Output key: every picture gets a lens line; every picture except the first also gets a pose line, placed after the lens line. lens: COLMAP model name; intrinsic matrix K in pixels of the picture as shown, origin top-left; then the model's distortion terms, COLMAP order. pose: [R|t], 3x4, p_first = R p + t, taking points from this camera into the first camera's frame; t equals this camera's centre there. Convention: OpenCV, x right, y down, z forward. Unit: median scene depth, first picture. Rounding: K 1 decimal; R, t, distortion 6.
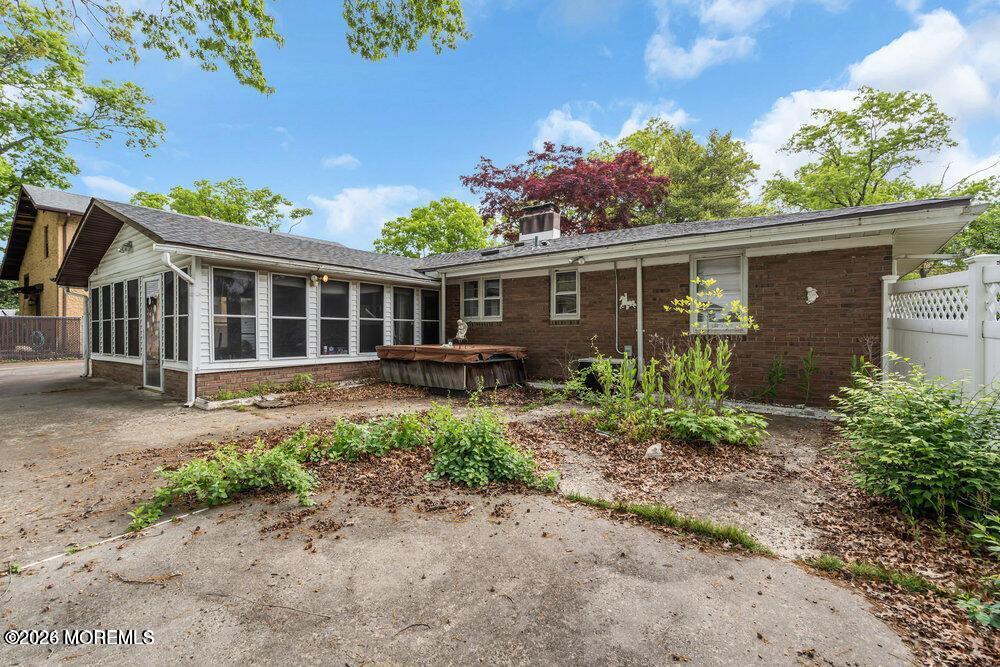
lens RADIAL K [[456.2, 0, 503.6], [0, 456.2, 325.7], [0, 0, 1]] dist [0.000064, 0.000109]
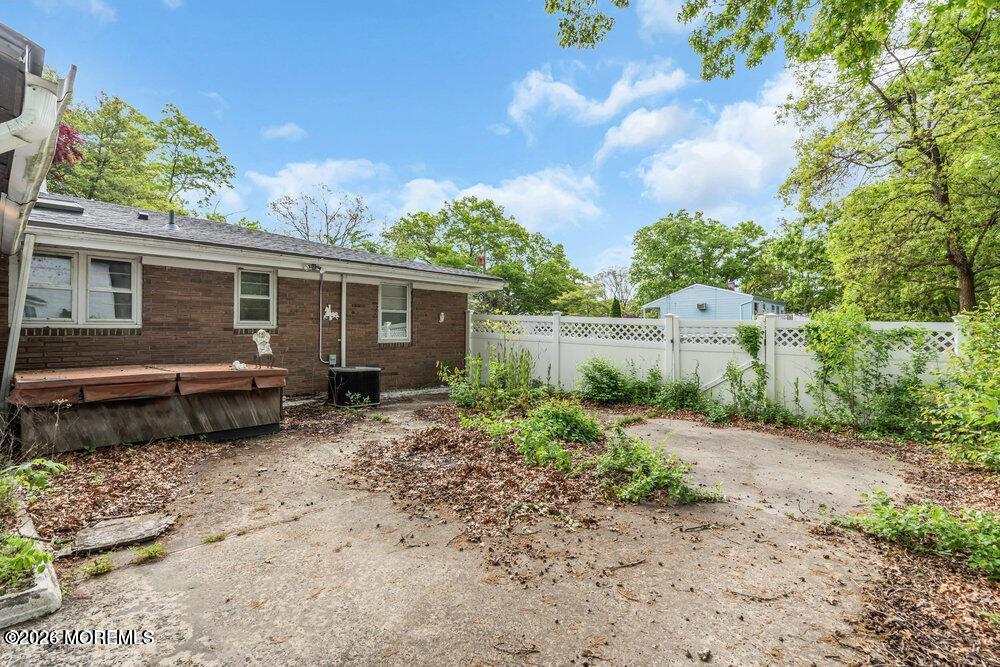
lens RADIAL K [[456.2, 0, 503.6], [0, 456.2, 325.7], [0, 0, 1]] dist [0.000064, 0.000109]
pose [[0.085626, 0.017124, 0.996180, -0.694985], [-0.013536, 0.999780, -0.016023, -0.010980], [-0.996235, -0.012113, 0.085839, 0.478991]]
